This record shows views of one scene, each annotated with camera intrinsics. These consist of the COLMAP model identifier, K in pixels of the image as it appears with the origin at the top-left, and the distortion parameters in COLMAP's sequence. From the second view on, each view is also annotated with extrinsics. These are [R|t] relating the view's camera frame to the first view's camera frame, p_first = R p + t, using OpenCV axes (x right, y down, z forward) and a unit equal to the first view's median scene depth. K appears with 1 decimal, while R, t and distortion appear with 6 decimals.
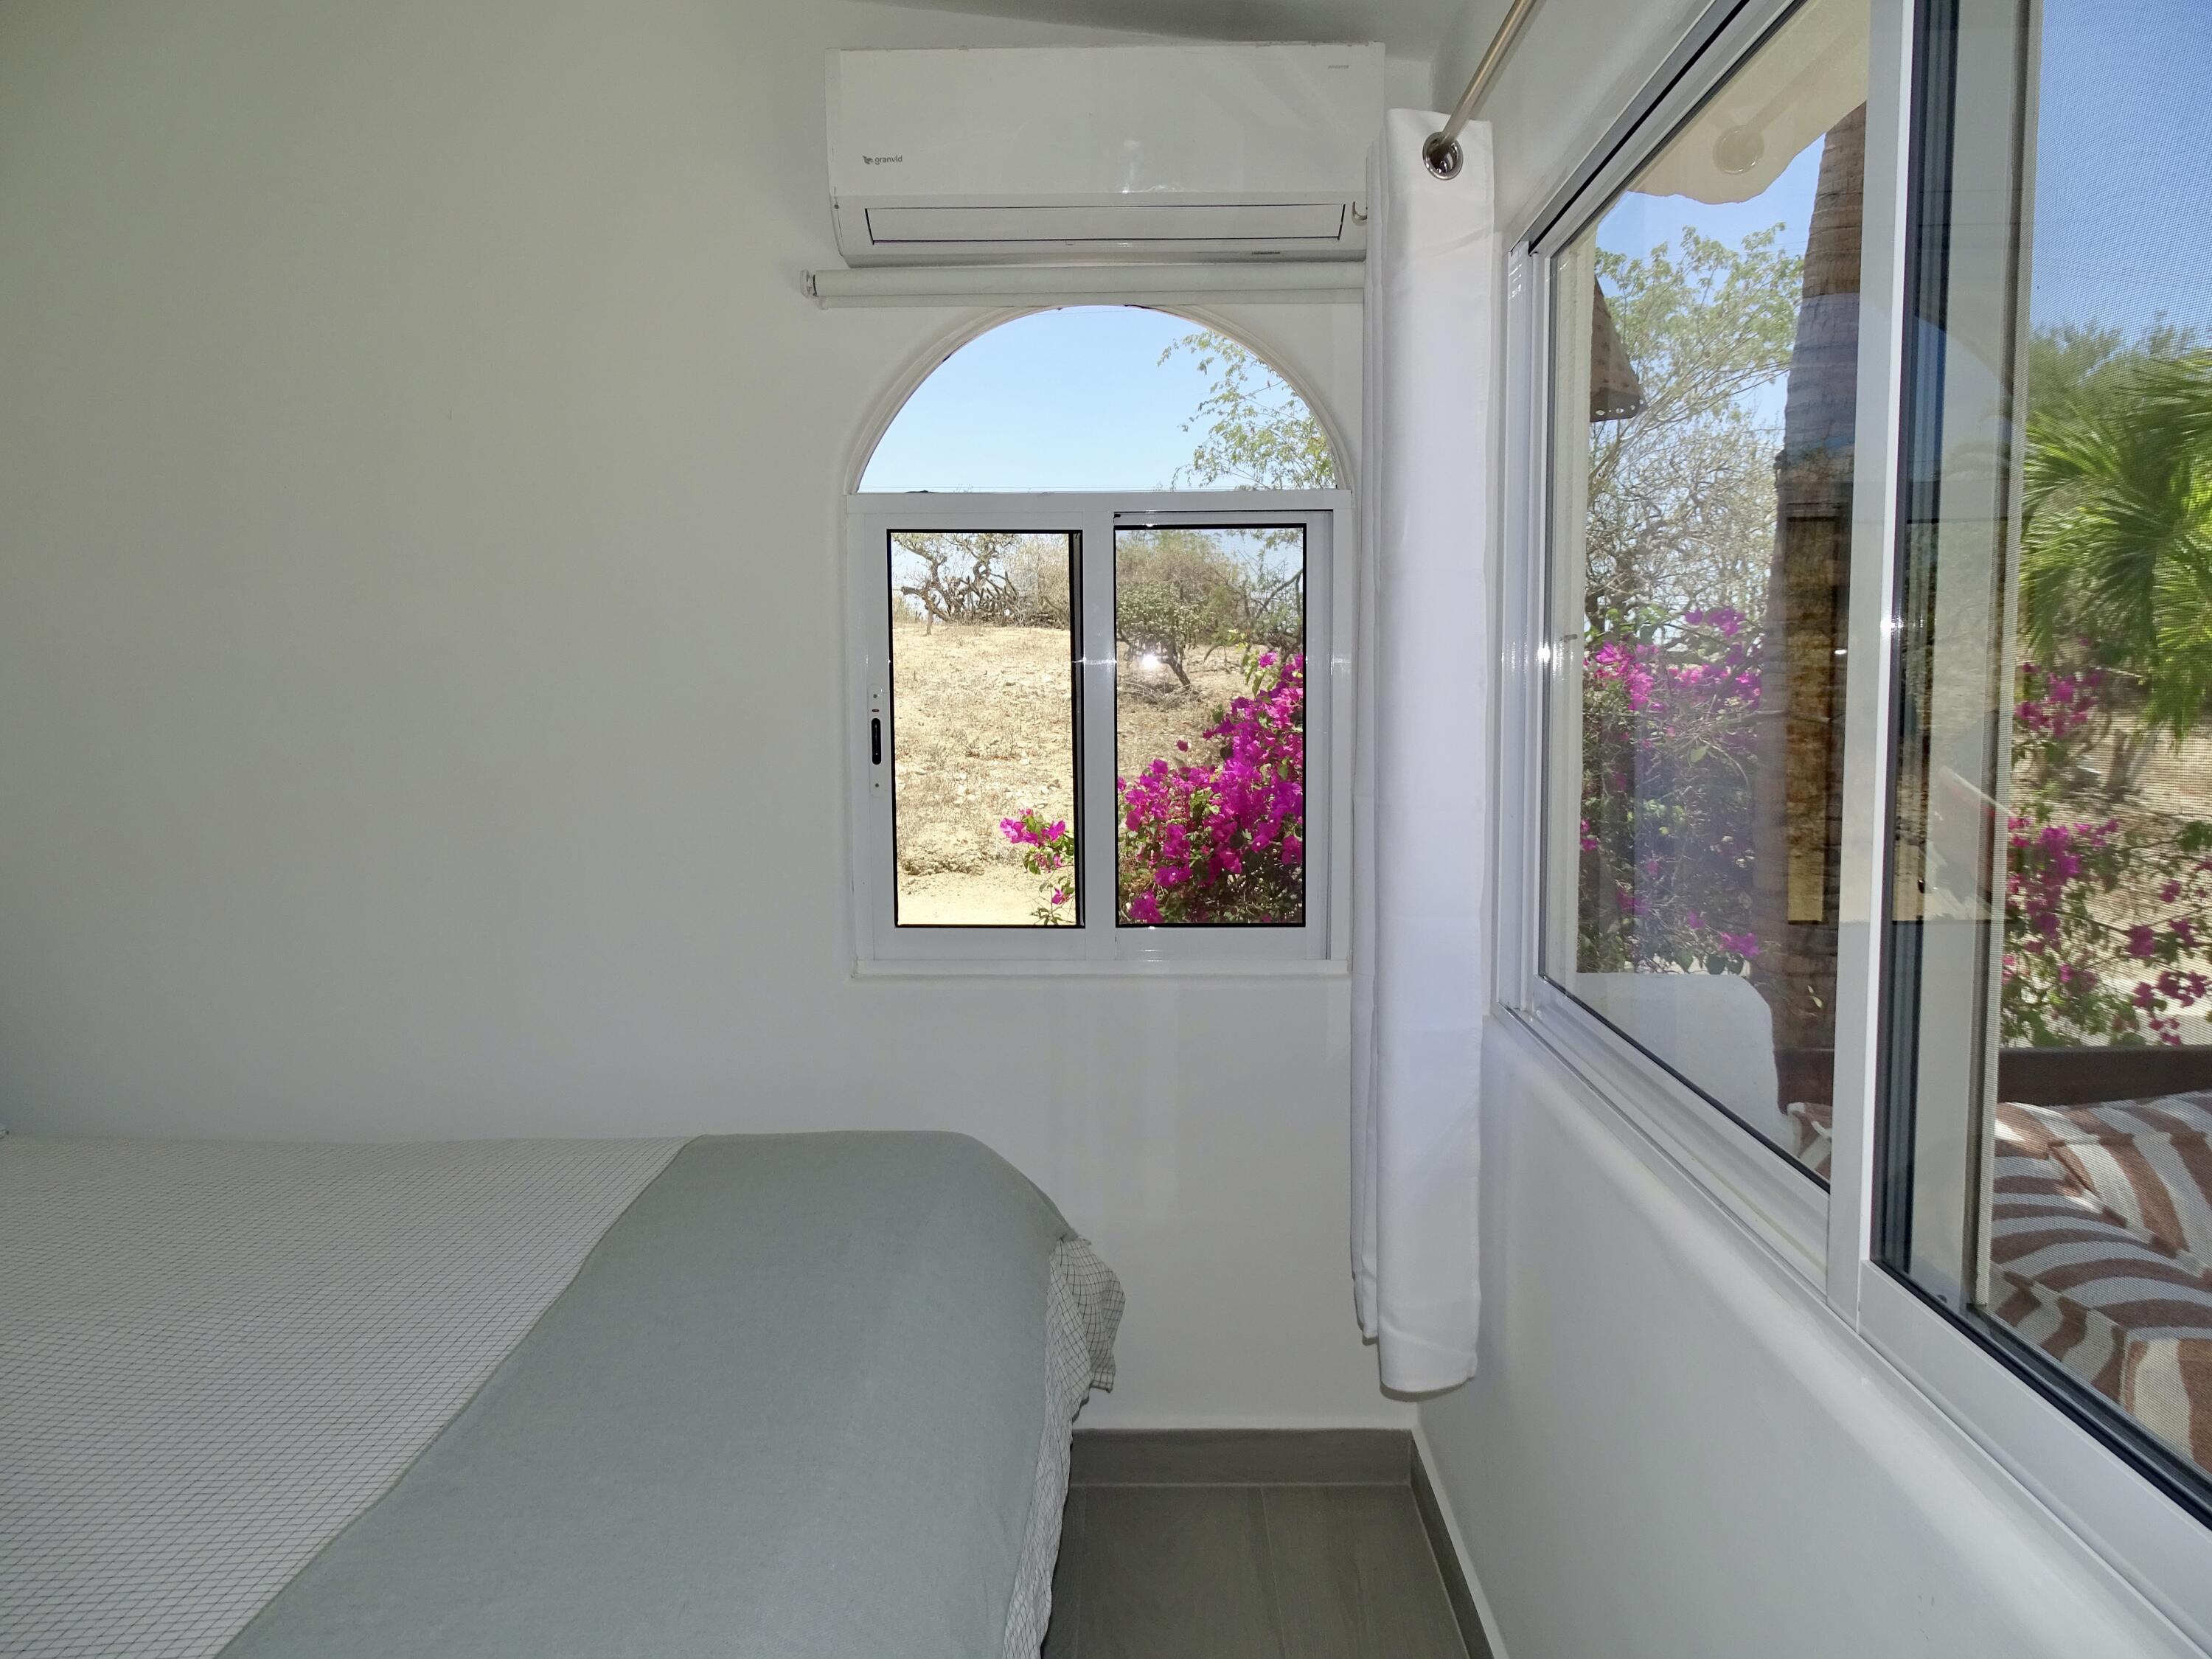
lens RADIAL K [[1581.5, 0, 1107.2], [0, 1581.5, 820.2], [0, 0, 1]] dist [0.011066, -0.006549]
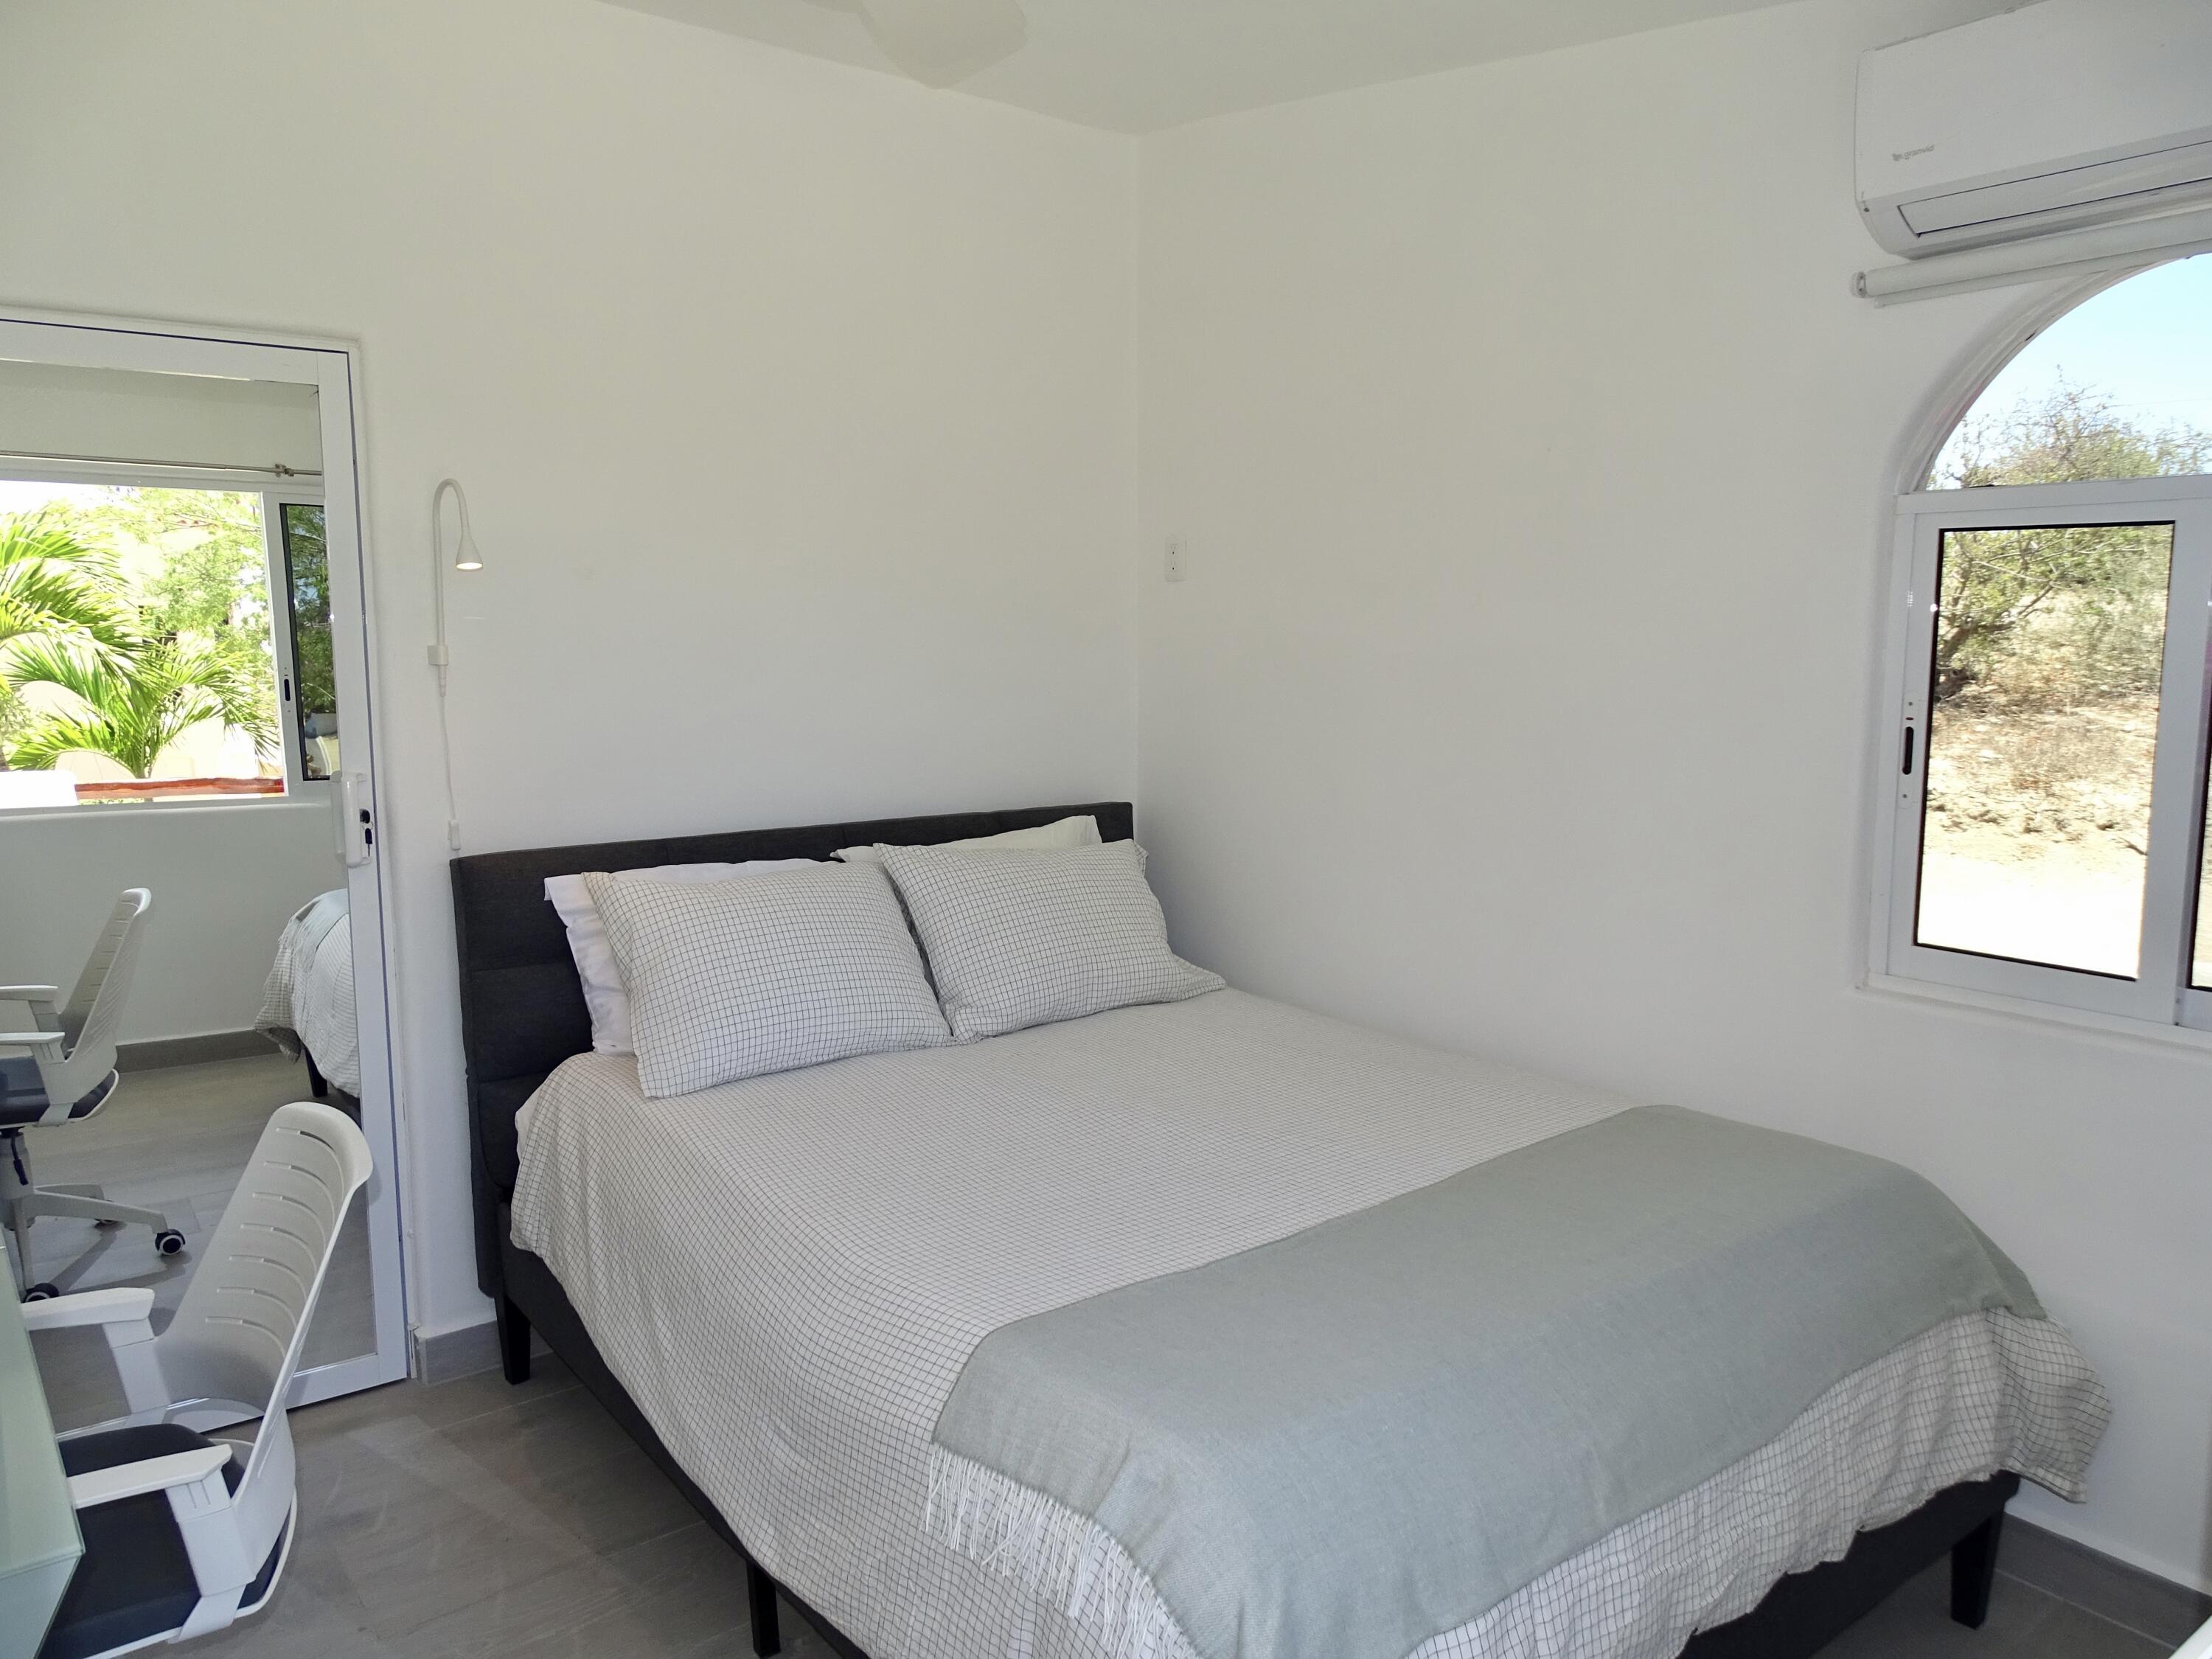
lens RADIAL K [[1581.5, 0, 1107.7], [0, 1581.5, 835.4], [0, 0, 1]] dist [0.011066, -0.006549]
pose [[0.639922, 0.106310, -0.761051, 0.297570], [-0.075061, 0.994296, 0.075777, -0.037044], [0.764765, 0.008634, 0.644251, 0.005853]]
